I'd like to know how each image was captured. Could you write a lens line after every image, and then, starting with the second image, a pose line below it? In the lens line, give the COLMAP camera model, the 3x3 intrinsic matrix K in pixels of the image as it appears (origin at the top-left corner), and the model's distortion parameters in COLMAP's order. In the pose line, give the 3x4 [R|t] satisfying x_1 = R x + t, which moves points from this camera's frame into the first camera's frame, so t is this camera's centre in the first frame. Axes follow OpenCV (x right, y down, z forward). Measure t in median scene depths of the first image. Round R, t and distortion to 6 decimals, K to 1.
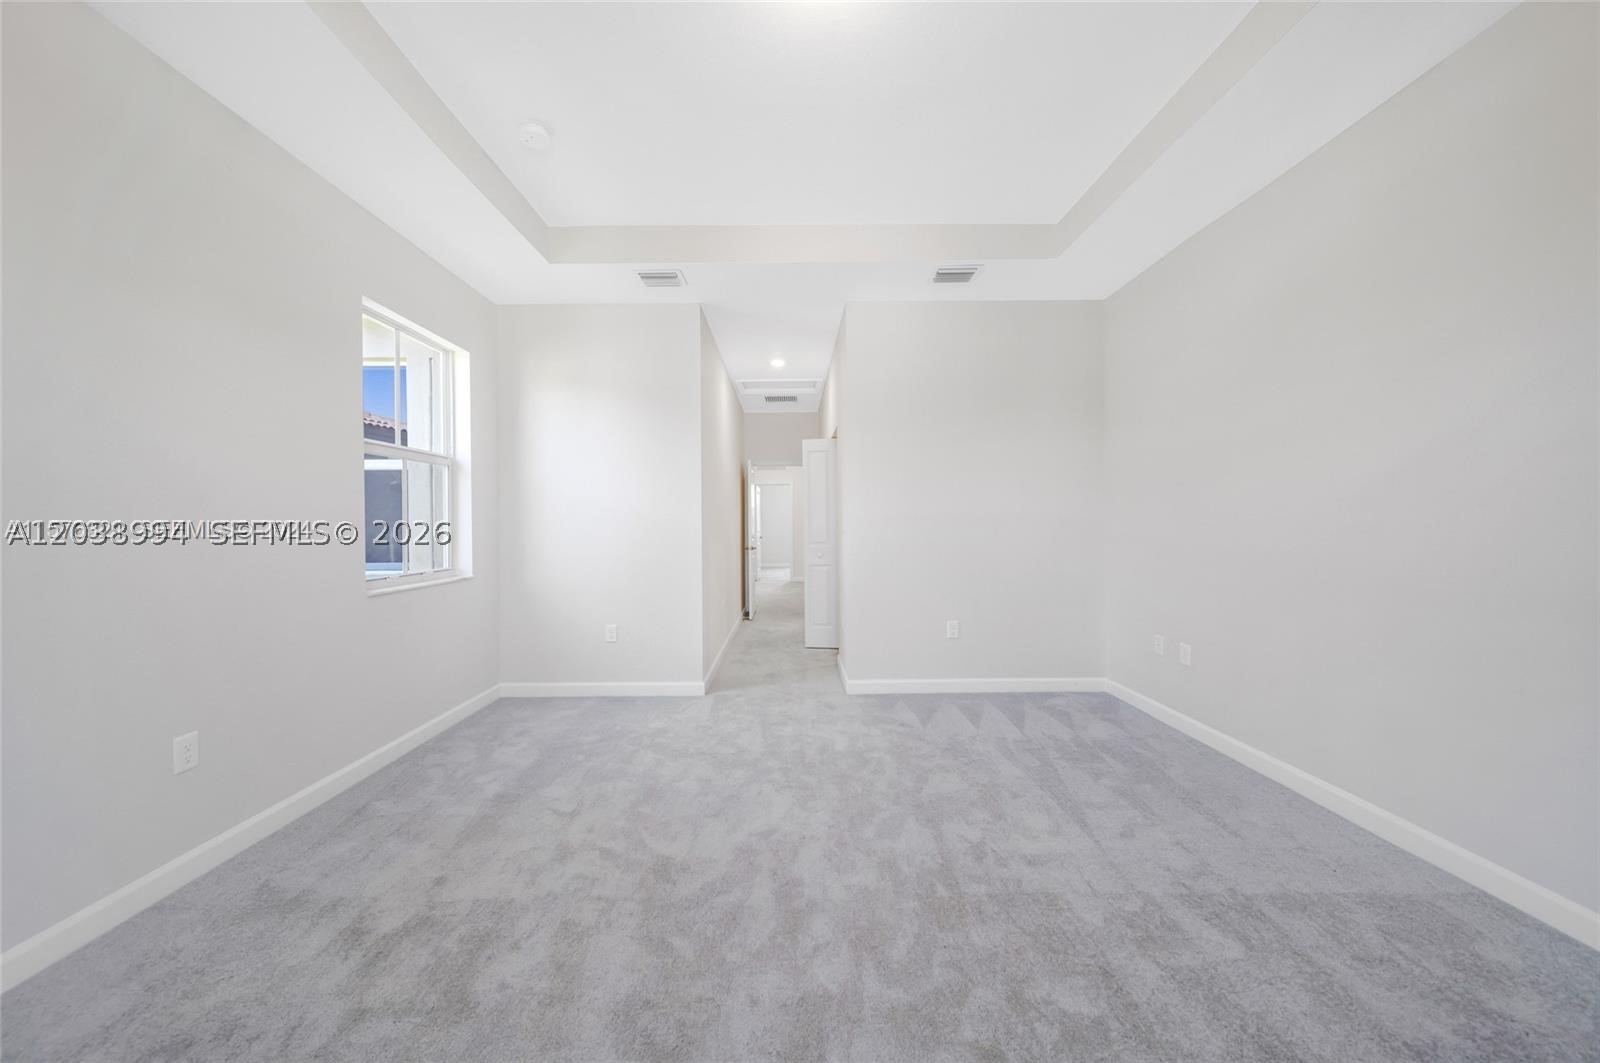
lens RADIAL K [[556.1, 0, 800.5], [0, 556.1, 522.3], [0, 0, 1]] dist [0.004601, -0.001538]
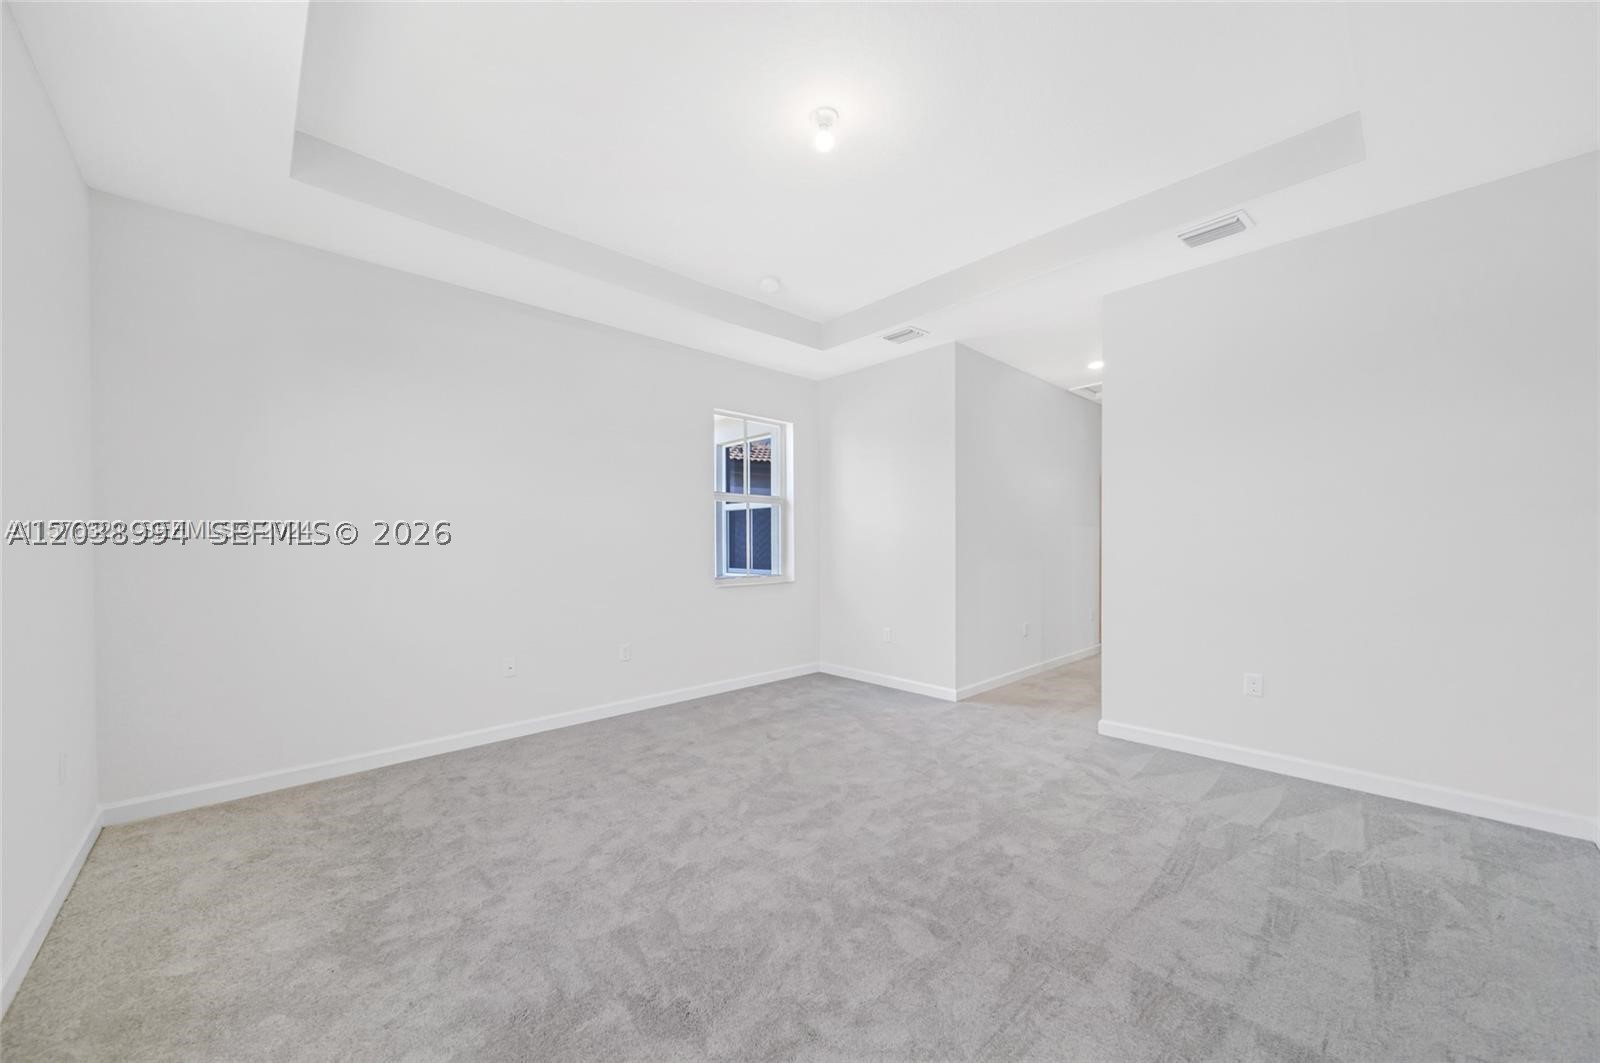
lens RADIAL K [[619.6, 0, 801.1], [0, 619.6, 538.1], [0, 0, 1]] dist [-0.006559, -0.000190]
pose [[0.658453, -0.004337, -0.752610, 0.750084], [0.000021, 0.999984, -0.005743, -0.002181], [0.752622, 0.003766, 0.658442, -0.029878]]
